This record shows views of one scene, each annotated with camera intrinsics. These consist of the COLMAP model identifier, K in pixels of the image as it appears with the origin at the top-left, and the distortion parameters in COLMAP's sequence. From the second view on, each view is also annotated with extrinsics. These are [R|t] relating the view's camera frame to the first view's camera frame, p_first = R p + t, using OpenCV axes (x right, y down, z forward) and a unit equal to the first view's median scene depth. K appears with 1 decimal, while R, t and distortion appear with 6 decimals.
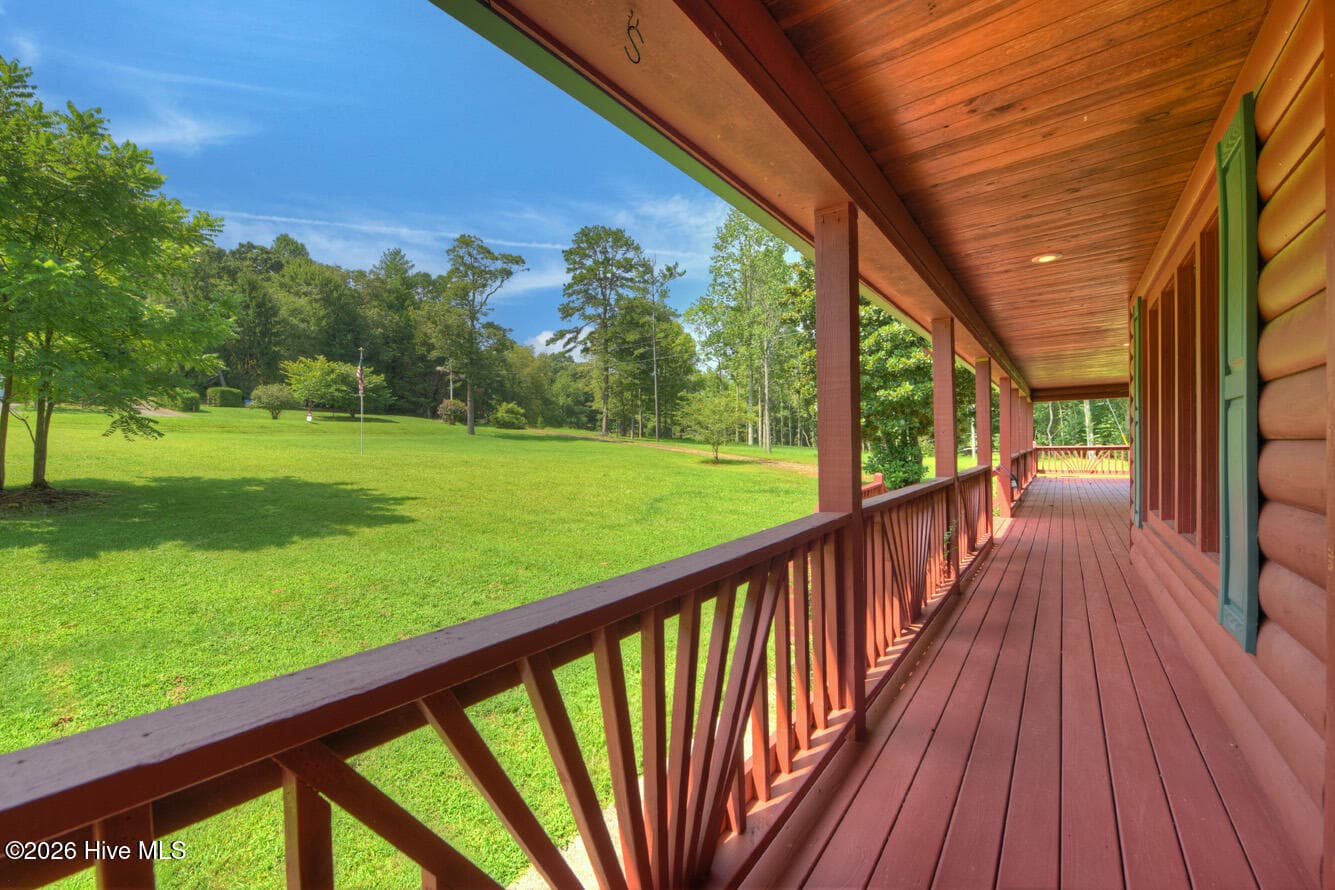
lens RADIAL K [[536.2, 0, 661.6], [0, 536.2, 446.0], [0, 0, 1]] dist [-0.016615, -0.000151]
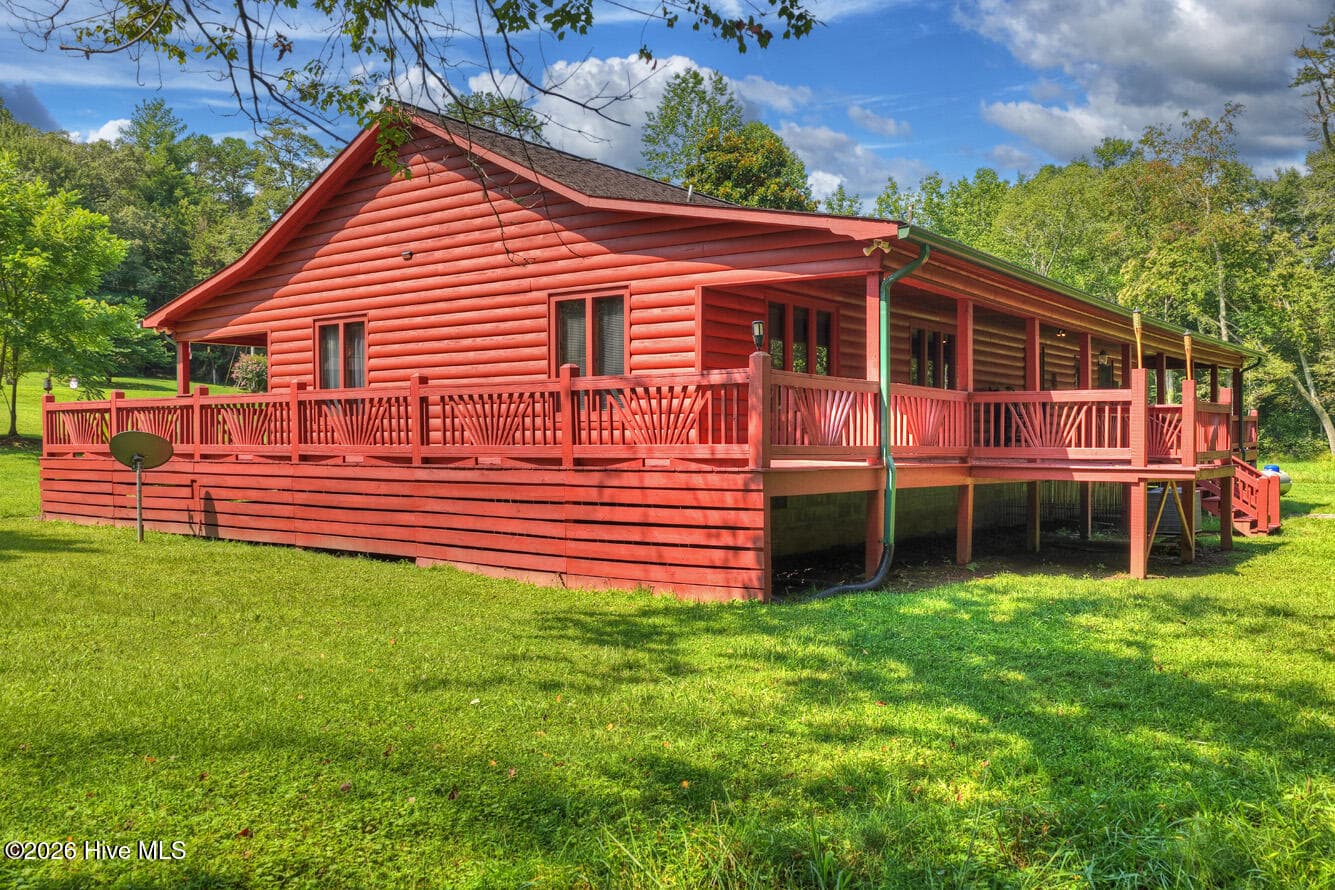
lens RADIAL K [[1104.4, 0, 666.3], [0, 1104.4, 449.1], [0, 0, 1]] dist [0.003275, 0.001459]
pose [[0.999951, 0.009459, 0.003015, 0.084933], [-0.009482, 0.999924, 0.007843, 0.008922], [-0.002940, -0.007871, 0.999965, -0.284570]]
